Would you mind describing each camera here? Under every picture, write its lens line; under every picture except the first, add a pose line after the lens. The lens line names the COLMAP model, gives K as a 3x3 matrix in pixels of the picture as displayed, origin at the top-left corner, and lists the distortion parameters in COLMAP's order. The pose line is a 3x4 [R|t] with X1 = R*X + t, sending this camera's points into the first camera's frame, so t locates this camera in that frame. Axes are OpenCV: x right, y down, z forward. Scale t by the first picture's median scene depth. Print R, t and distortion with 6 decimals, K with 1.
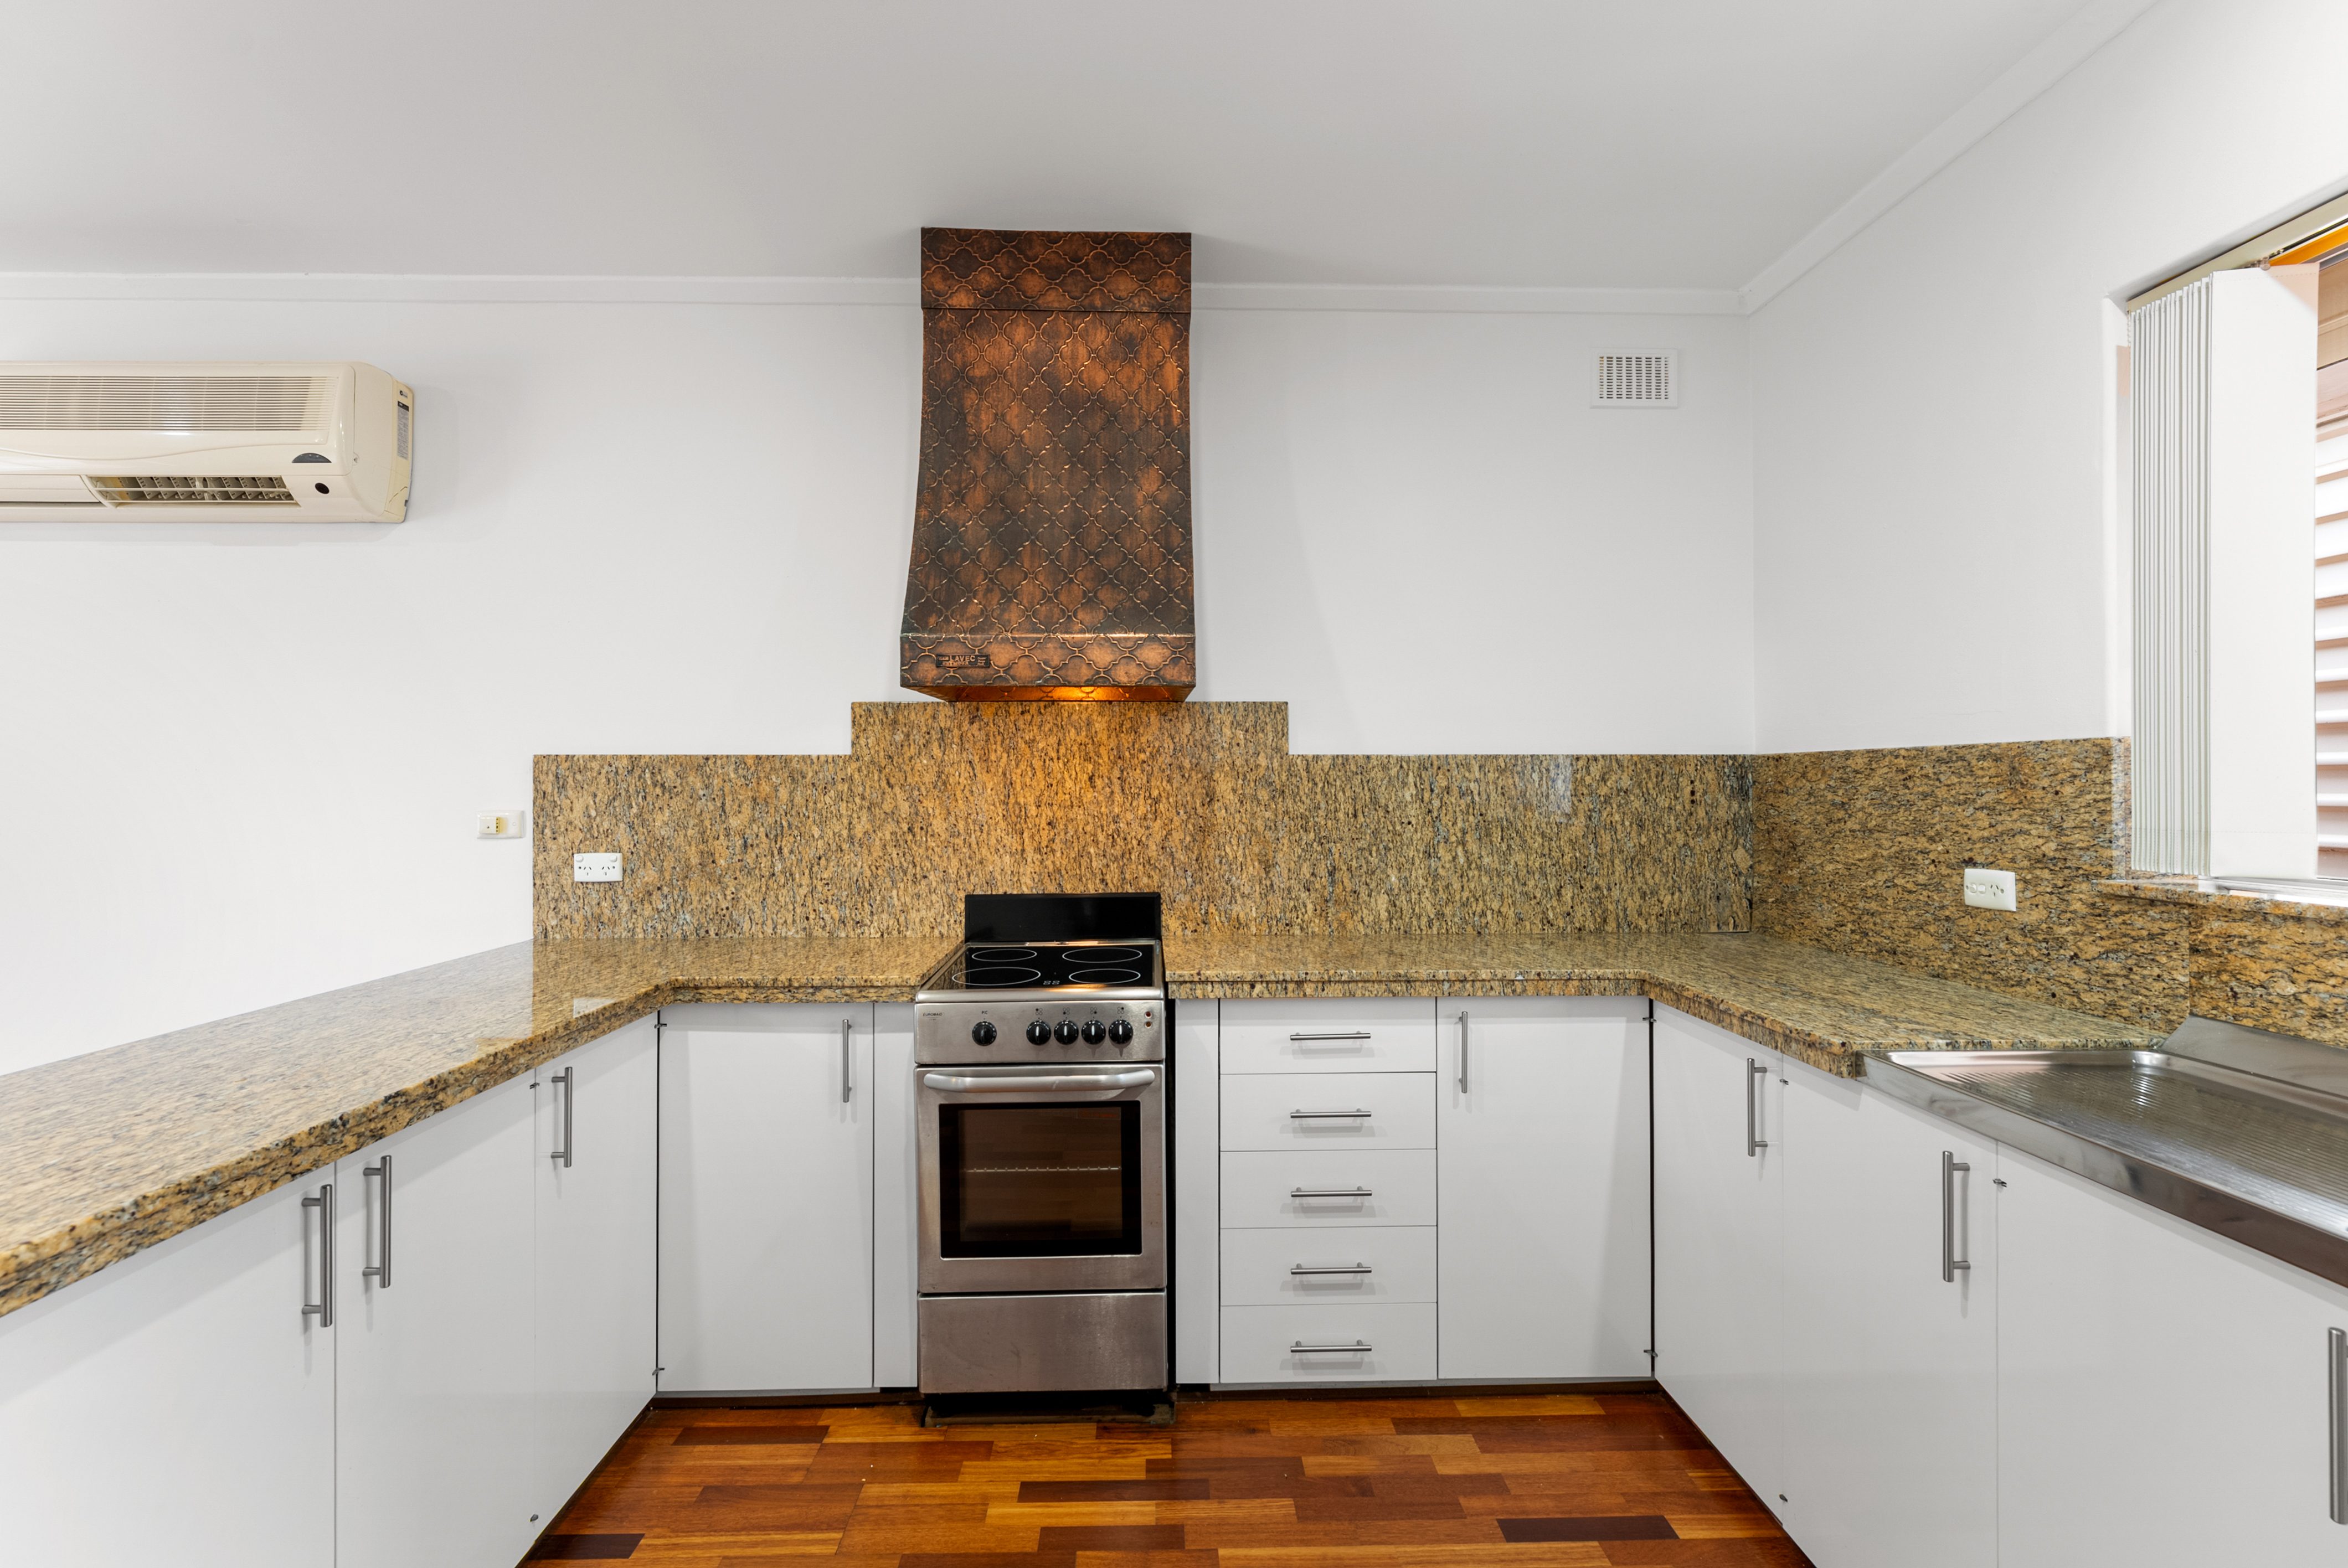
lens RADIAL K [[1082.3, 0, 1172.7], [0, 1082.3, 773.4], [0, 0, 1]] dist [-0.002564, -0.000161]
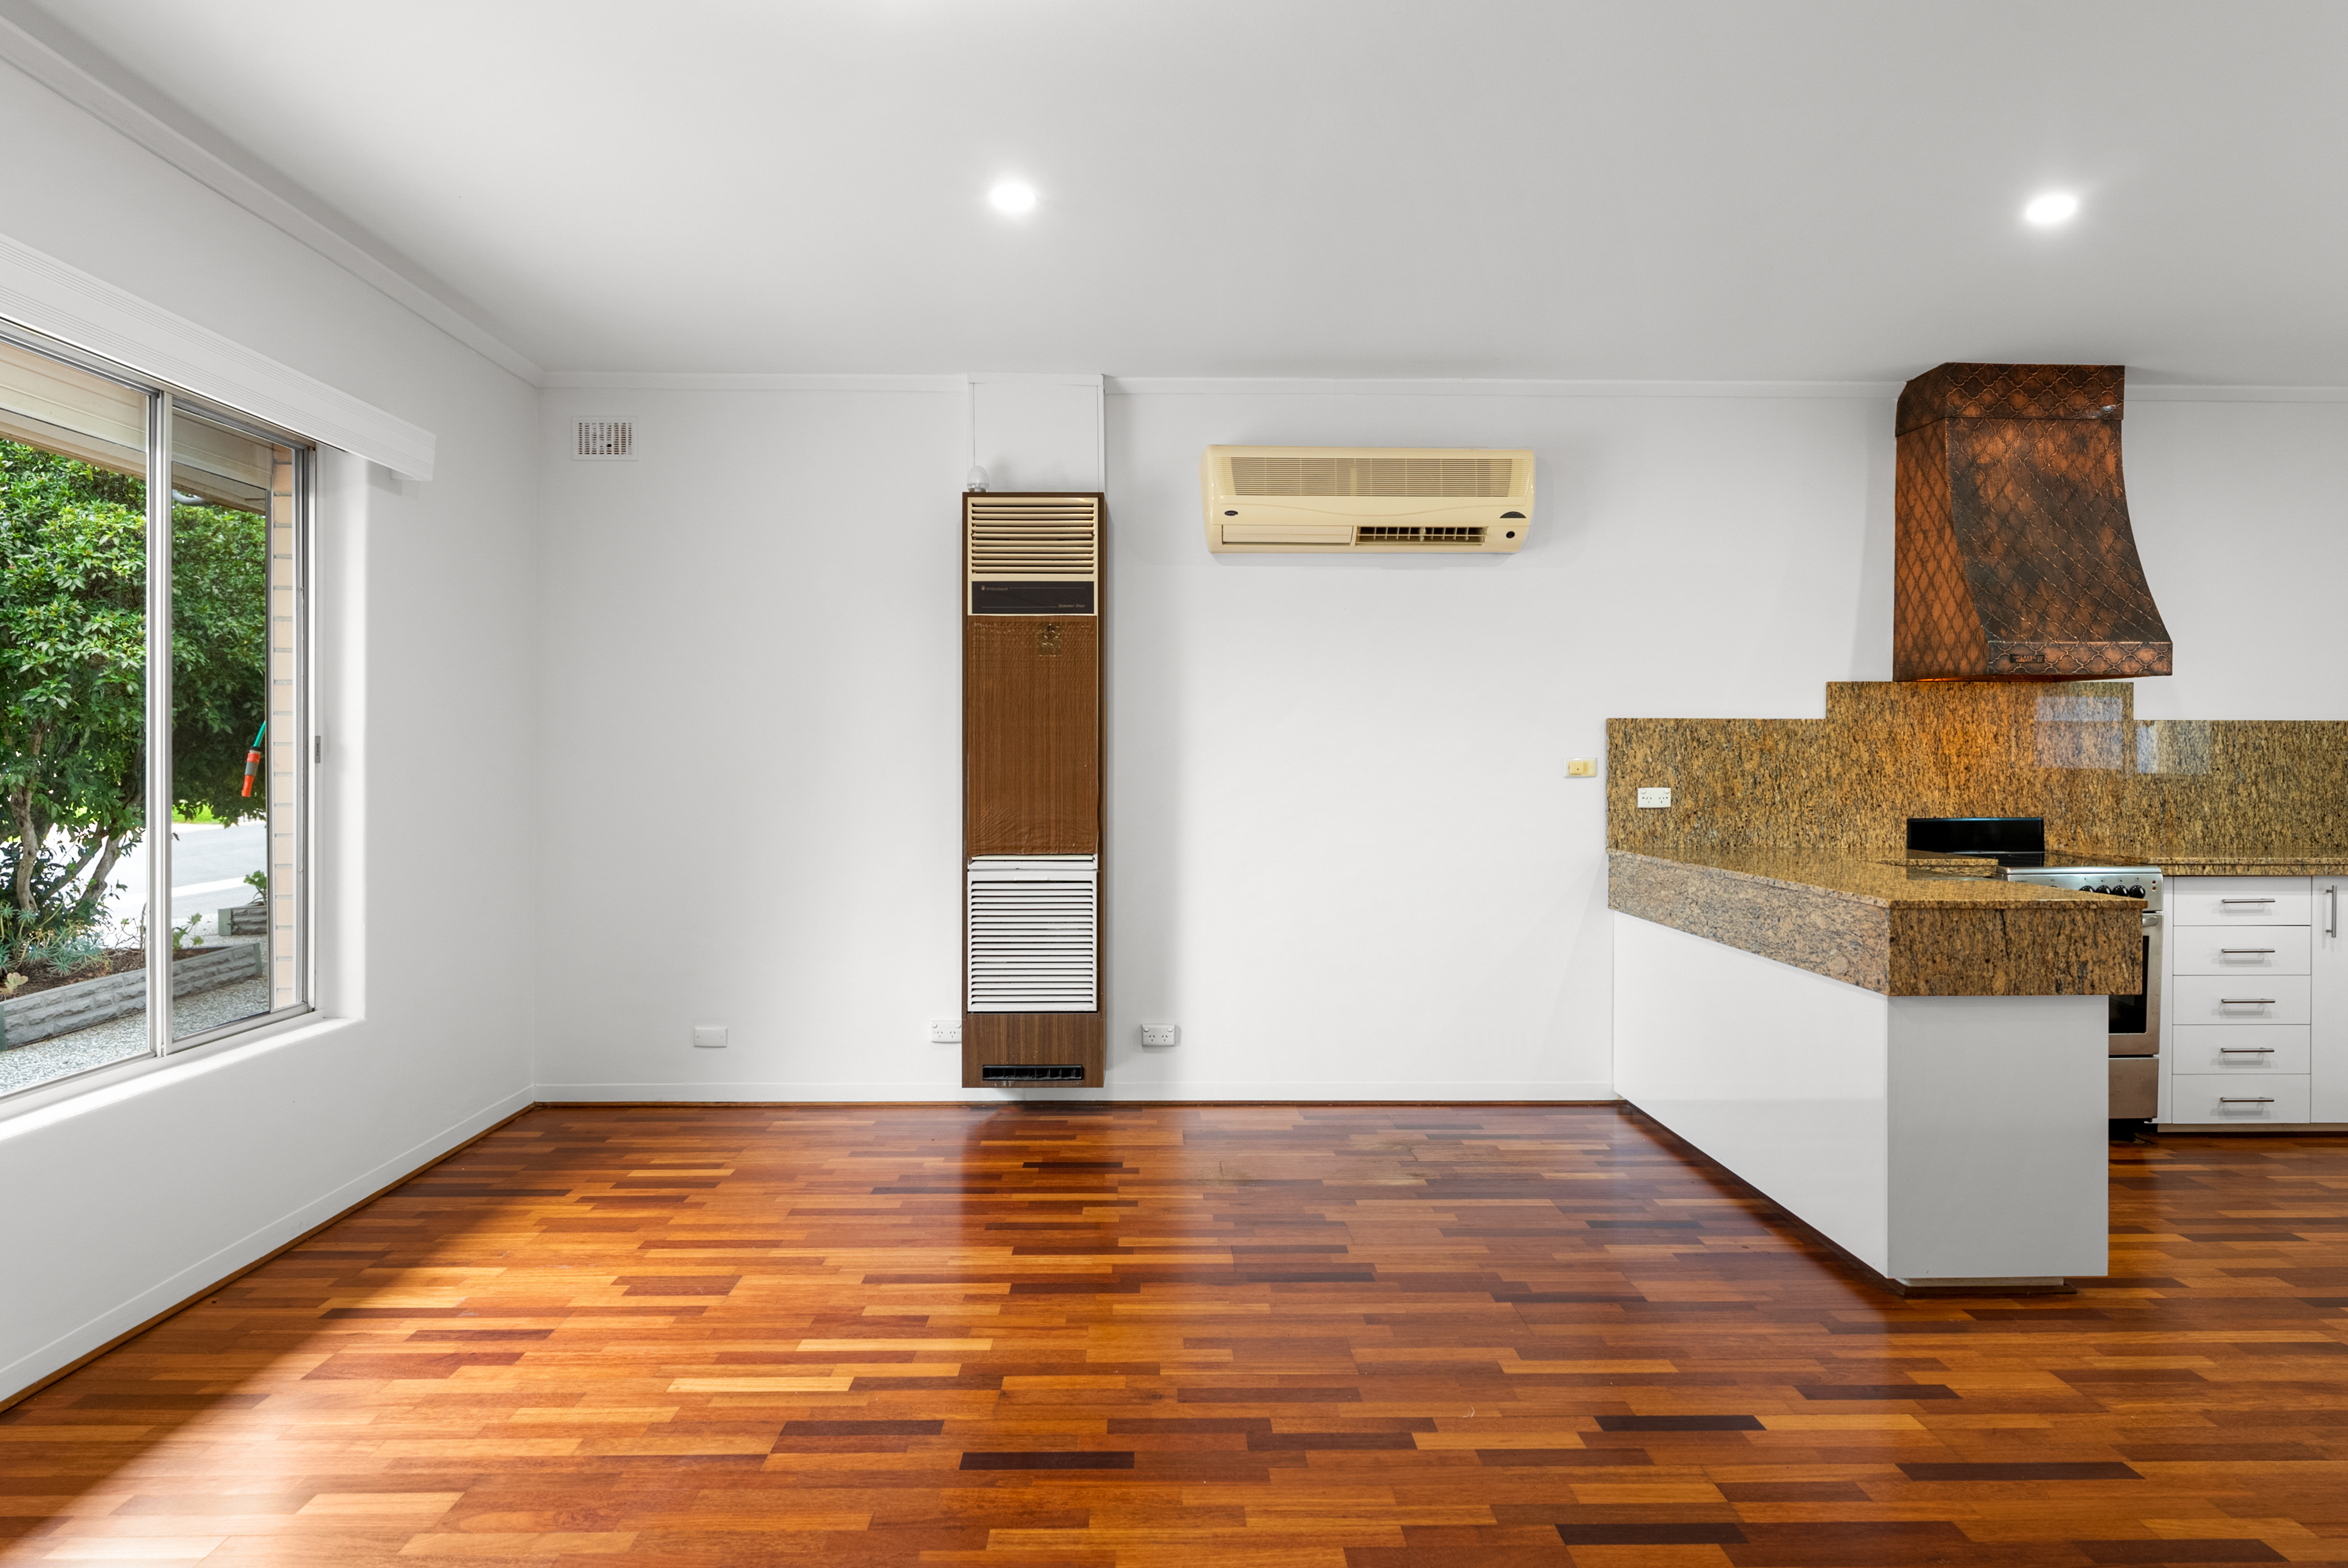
lens RADIAL K [[1412.3, 0, 1172.4], [0, 1412.3, 774.8], [0, 0, 1]] dist [-0.000478, -0.000784]
pose [[0.999989, 0.003436, -0.003259, -1.157707], [-0.003380, 0.999848, 0.017080, 0.027226], [0.003318, -0.017069, 0.999849, -0.853649]]
